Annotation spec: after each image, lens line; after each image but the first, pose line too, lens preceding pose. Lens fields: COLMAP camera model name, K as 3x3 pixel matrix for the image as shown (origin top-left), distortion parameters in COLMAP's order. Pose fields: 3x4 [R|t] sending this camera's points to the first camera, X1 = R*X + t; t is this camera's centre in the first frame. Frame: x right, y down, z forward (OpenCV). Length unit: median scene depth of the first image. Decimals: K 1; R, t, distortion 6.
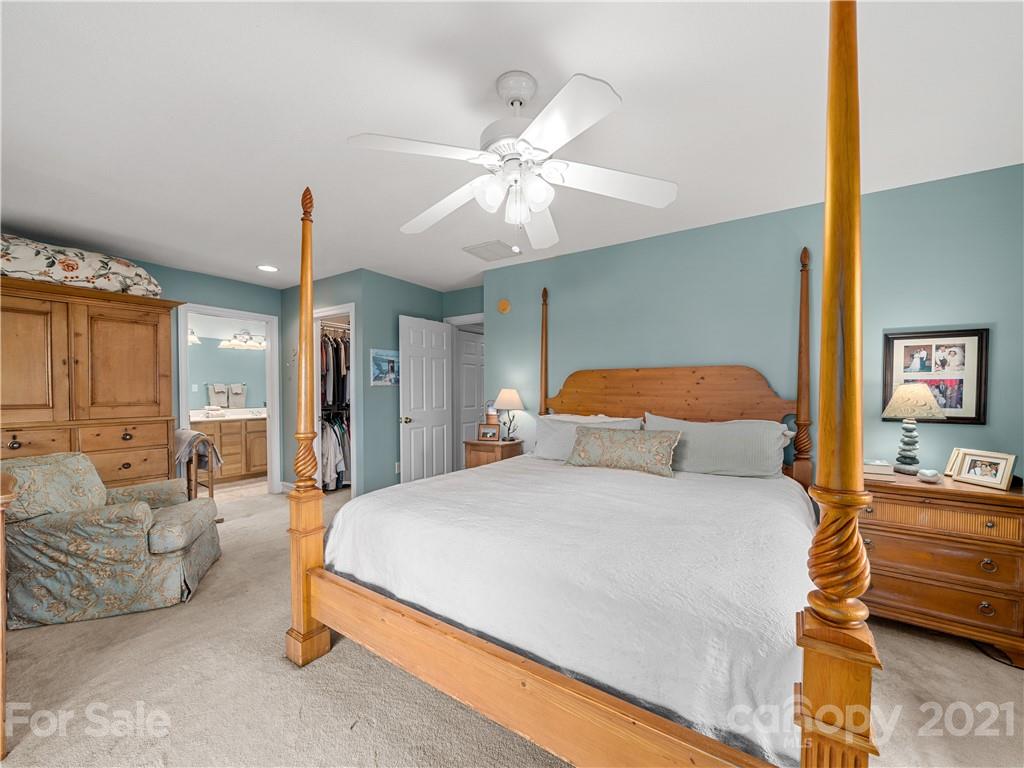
lens RADIAL K [[403.6, 0, 523.1], [0, 403.6, 393.4], [0, 0, 1]] dist [-0.006873, 0.000814]
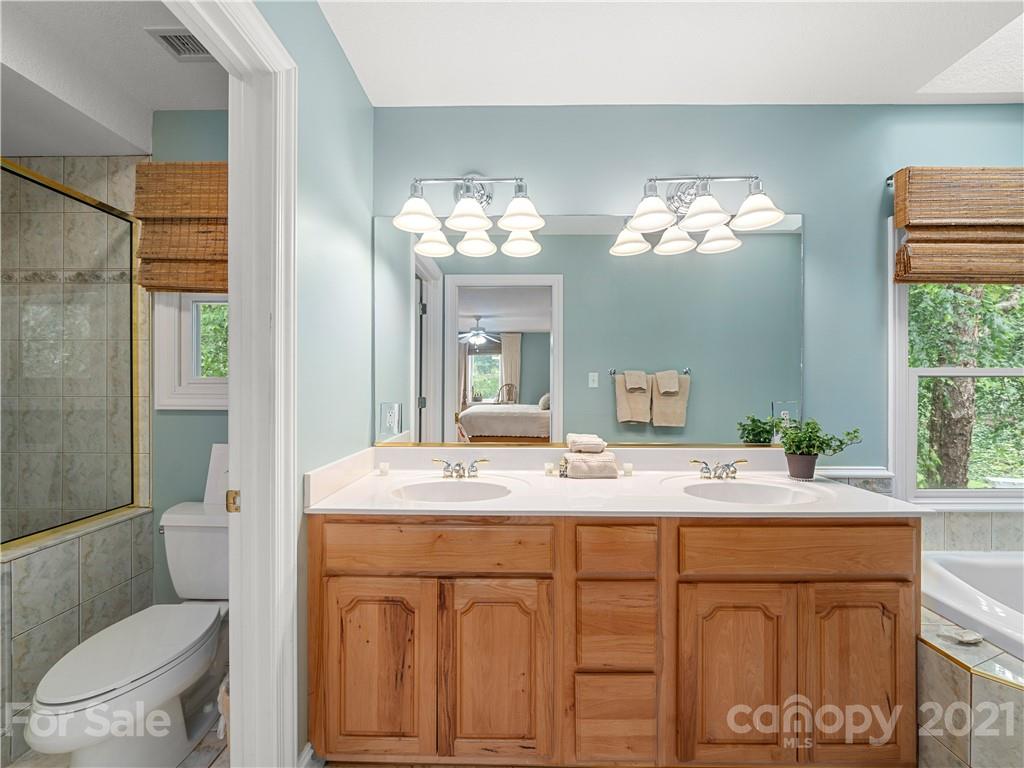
lens RADIAL K [[403.6, 0, 511.1], [0, 403.6, 383.8], [0, 0, 1]] dist [-0.006873, 0.000814]
pose [[0.521903, 0.001274, -0.853004, -0.548404], [-0.016528, 0.999826, -0.008618, -0.003926], [0.852844, 0.018596, 0.521834, 0.805017]]
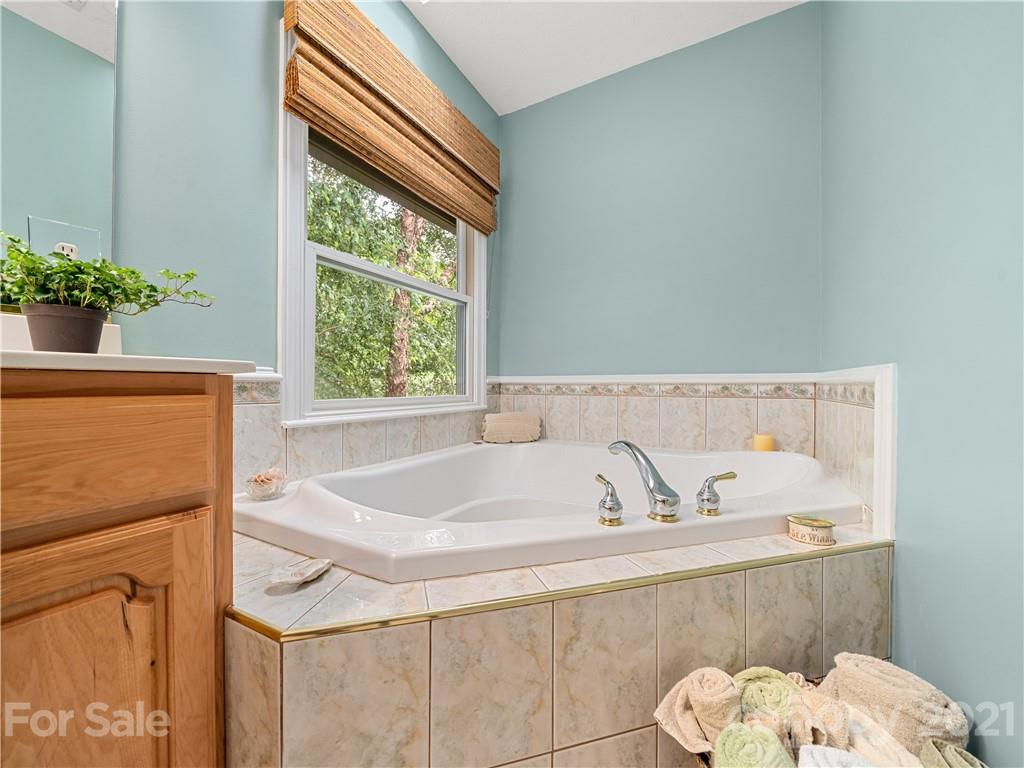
lens RADIAL K [[403.6, 0, 514.7], [0, 403.6, 384.5], [0, 0, 1]] dist [-0.006873, 0.000814]
pose [[0.997749, 0.004557, 0.066904, -0.545546], [-0.003284, 0.999812, -0.019125, 0.065221], [-0.066979, 0.018862, 0.997576, 0.986630]]
